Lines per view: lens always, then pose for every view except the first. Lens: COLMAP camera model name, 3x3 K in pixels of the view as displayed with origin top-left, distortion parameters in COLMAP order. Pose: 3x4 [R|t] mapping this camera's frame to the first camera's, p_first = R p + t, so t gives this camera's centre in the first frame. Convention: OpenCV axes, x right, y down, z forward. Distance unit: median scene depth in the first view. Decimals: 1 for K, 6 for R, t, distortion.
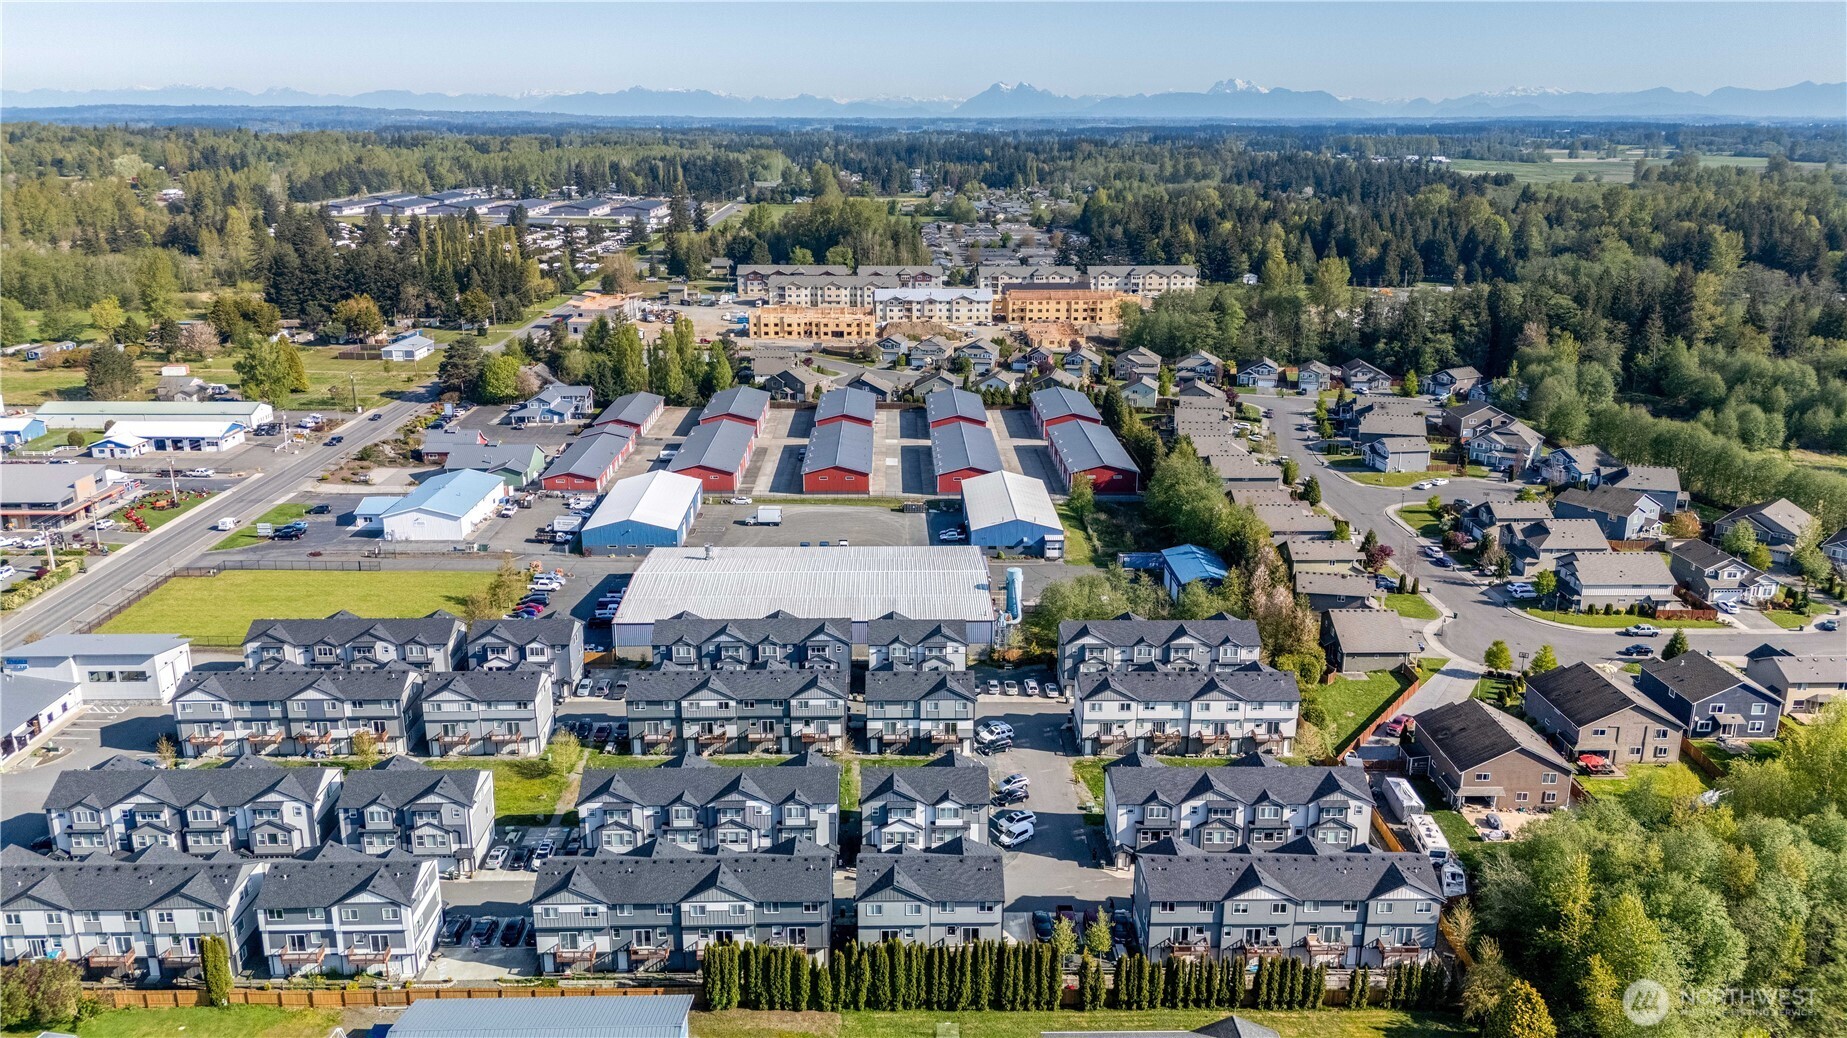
lens RADIAL K [[1352.5, 0, 917.4], [0, 1352.5, 516.6], [0, 0, 1]] dist [0.084412, -0.088976]
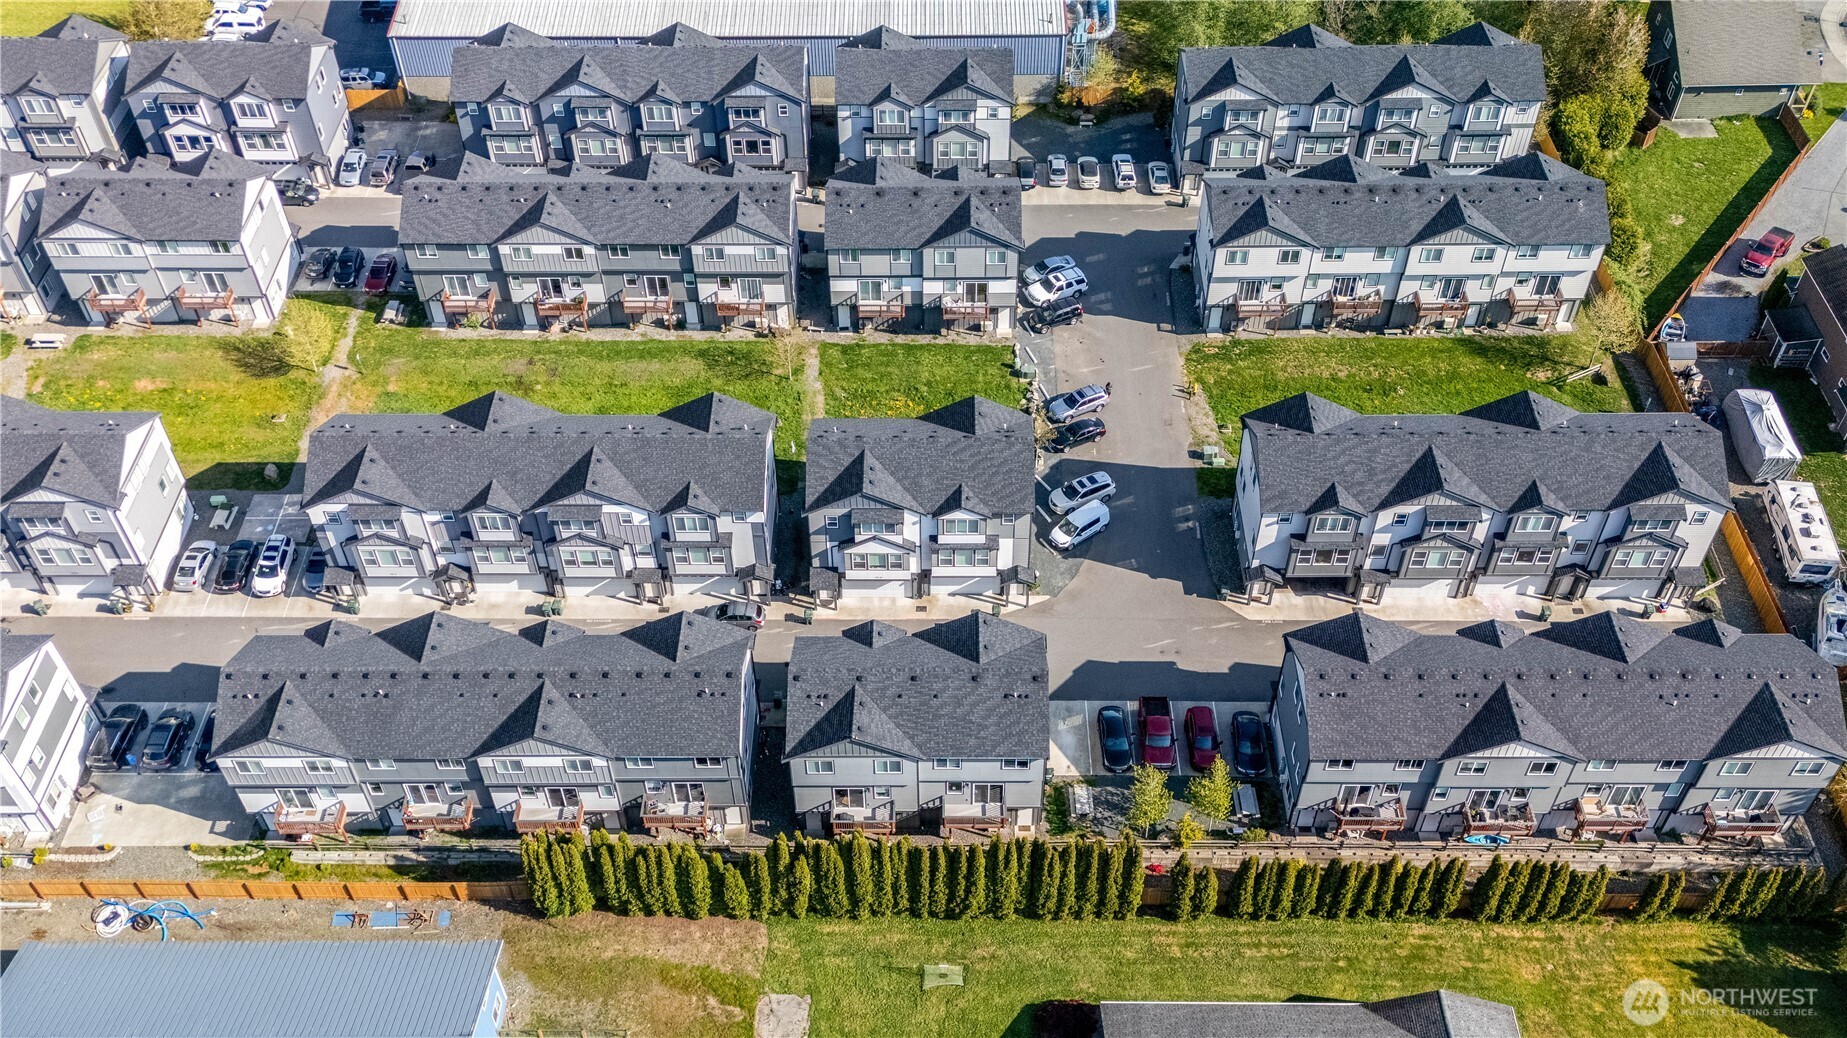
lens RADIAL K [[1653.7, 0, 917.2], [0, 1653.7, 632.3], [0, 0, 1]] dist [0.074531, -0.067309]
pose [[0.999569, 0.011407, -0.027051, 0.020025], [0.004604, 0.849111, 0.528195, -0.090777], [0.028994, -0.528092, 0.848692, 0.328433]]
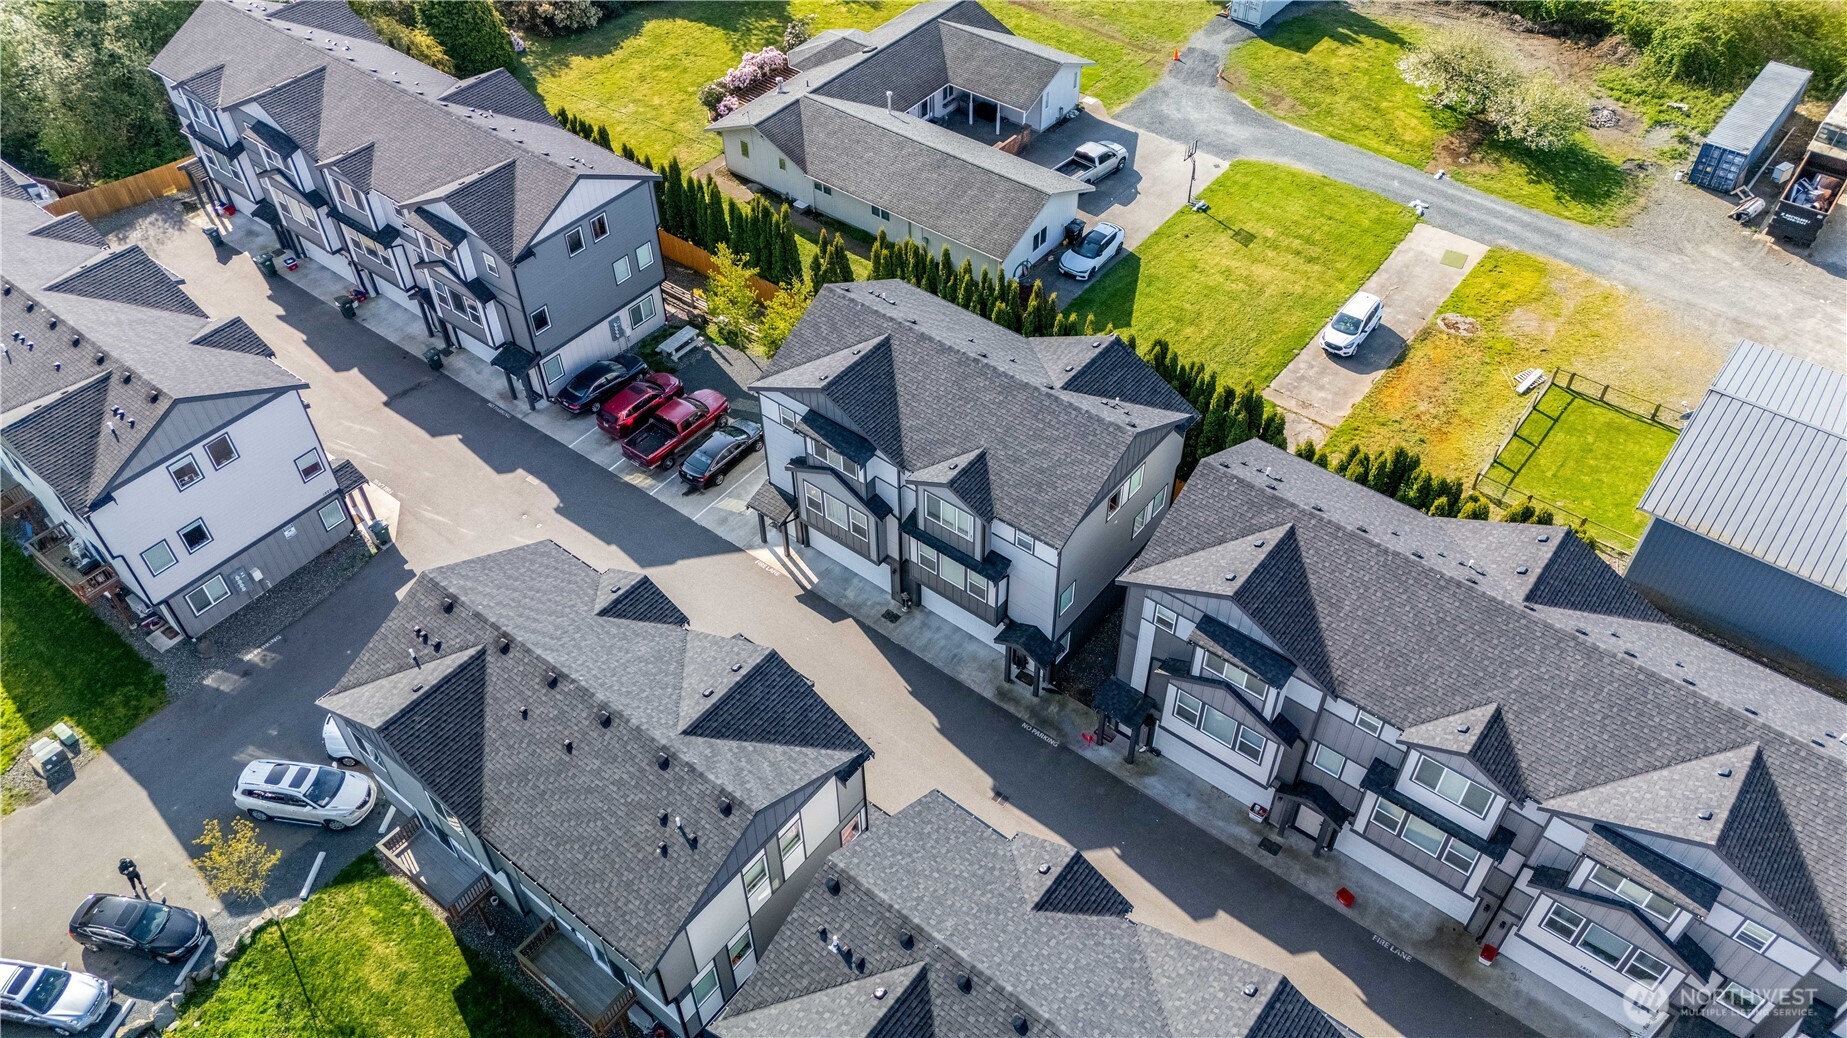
lens RADIAL K [[1352.5, 0, 917.9], [0, 1352.5, 526.3], [0, 0, 1]] dist [0.084412, -0.088976]
pose [[-0.773640, -0.448684, 0.447398, -0.127093], [0.187143, 0.512789, 0.837870, -0.031180], [-0.605359, 0.731936, -0.312746, 0.876803]]
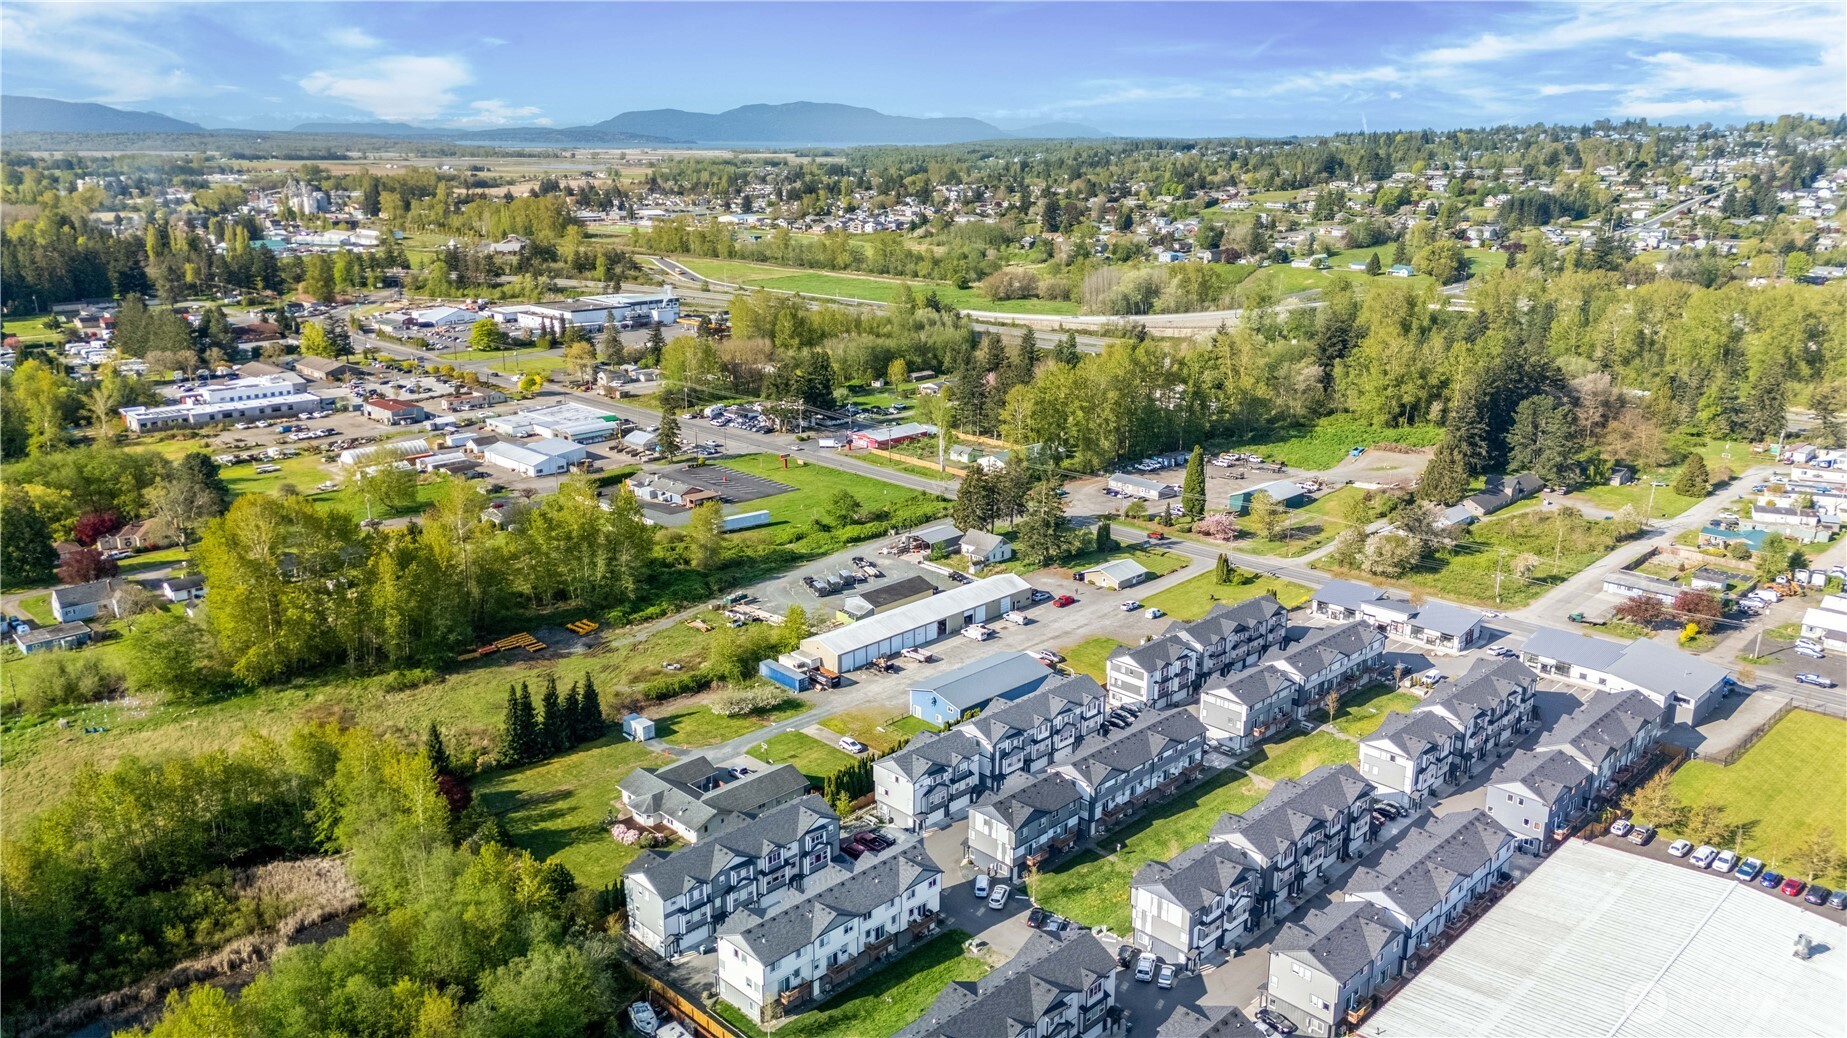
lens RADIAL K [[1352.5, 0, 918.5], [0, 1352.5, 501.2], [0, 0, 1]] dist [0.084412, -0.088976]
pose [[-0.721226, 0.177253, -0.669637, 0.731818], [-0.197175, 0.874184, 0.443762, -0.486945], [0.664044, 0.452088, -0.595535, 1.331768]]
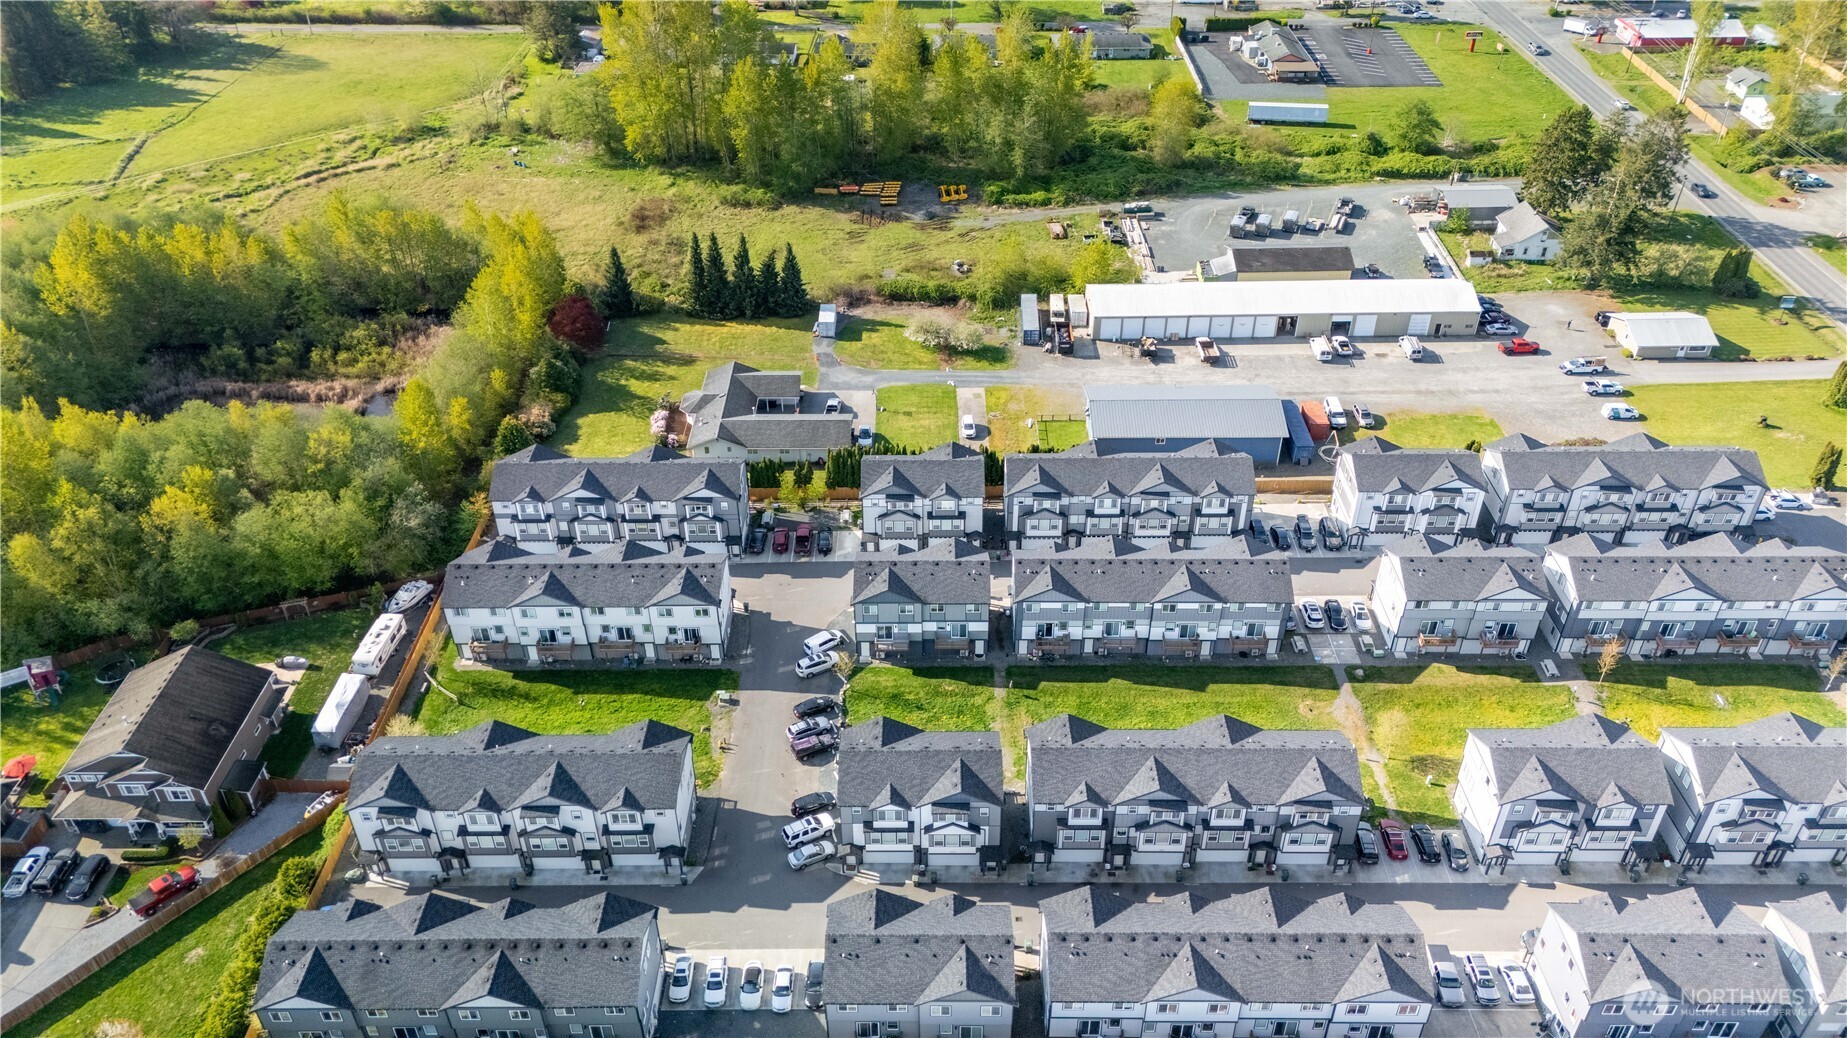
lens RADIAL K [[1352.5, 0, 924.6], [0, 1352.5, 524.3], [0, 0, 1]] dist [0.084412, -0.088976]
pose [[-0.999783, -0.008499, 0.019006, -0.011950], [0.009835, 0.611800, 0.790951, -0.484658], [-0.018350, 0.790967, -0.611584, 1.329996]]
